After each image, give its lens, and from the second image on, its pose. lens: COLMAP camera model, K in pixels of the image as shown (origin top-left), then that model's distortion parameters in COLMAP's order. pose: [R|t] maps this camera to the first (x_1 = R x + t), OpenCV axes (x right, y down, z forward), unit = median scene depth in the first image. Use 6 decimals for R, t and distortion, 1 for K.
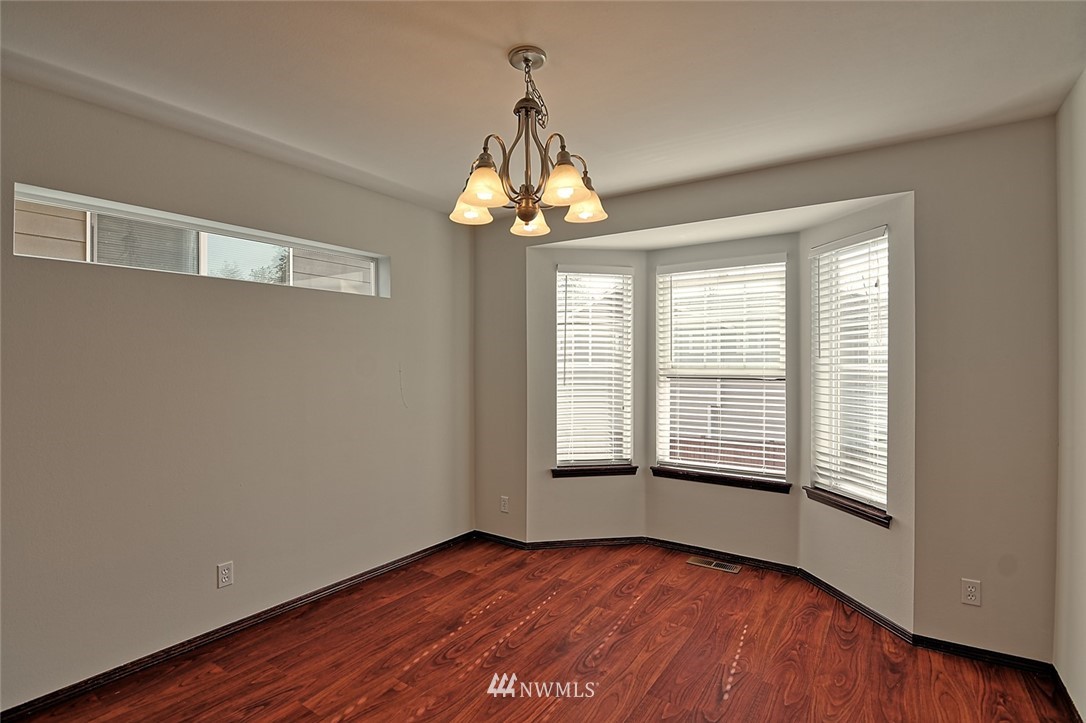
lens RADIAL K [[525.8, 0, 543.2], [0, 525.8, 361.8], [0, 0, 1]] dist [-0.017560, -0.004771]
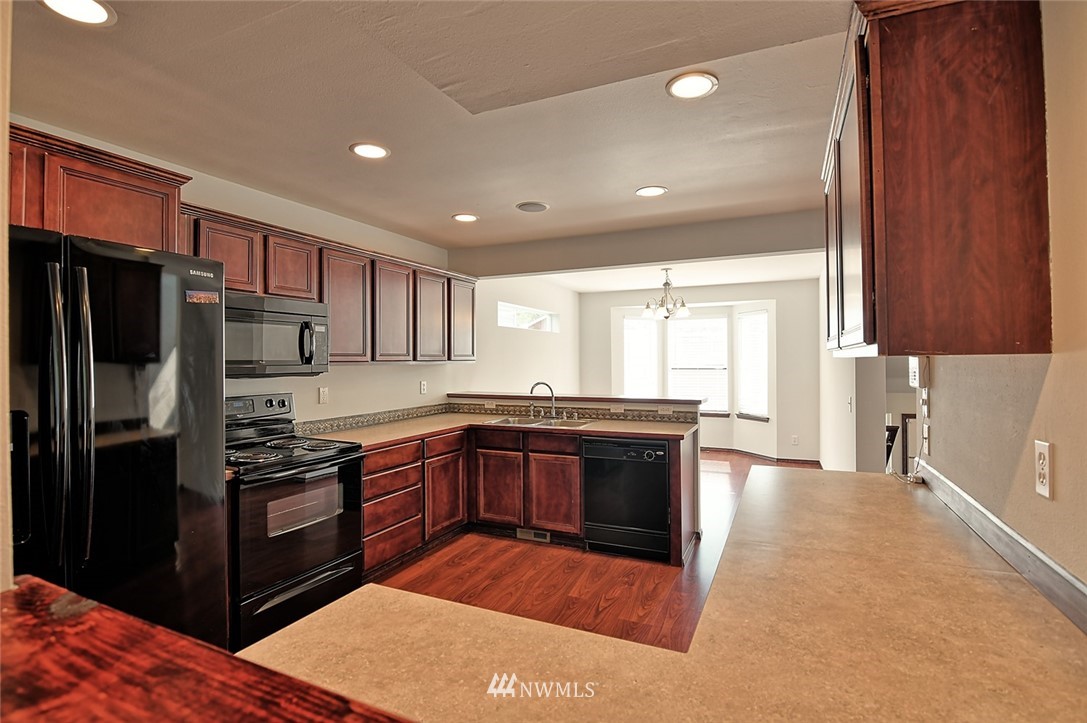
lens RADIAL K [[526.3, 0, 545.4], [0, 526.3, 357.8], [0, 0, 1]] dist [-0.017560, -0.004771]
pose [[0.981108, -0.006982, 0.193334, -0.787125], [0.006311, 0.999972, 0.004086, -0.031377], [-0.193357, -0.002788, 0.981125, -1.143360]]
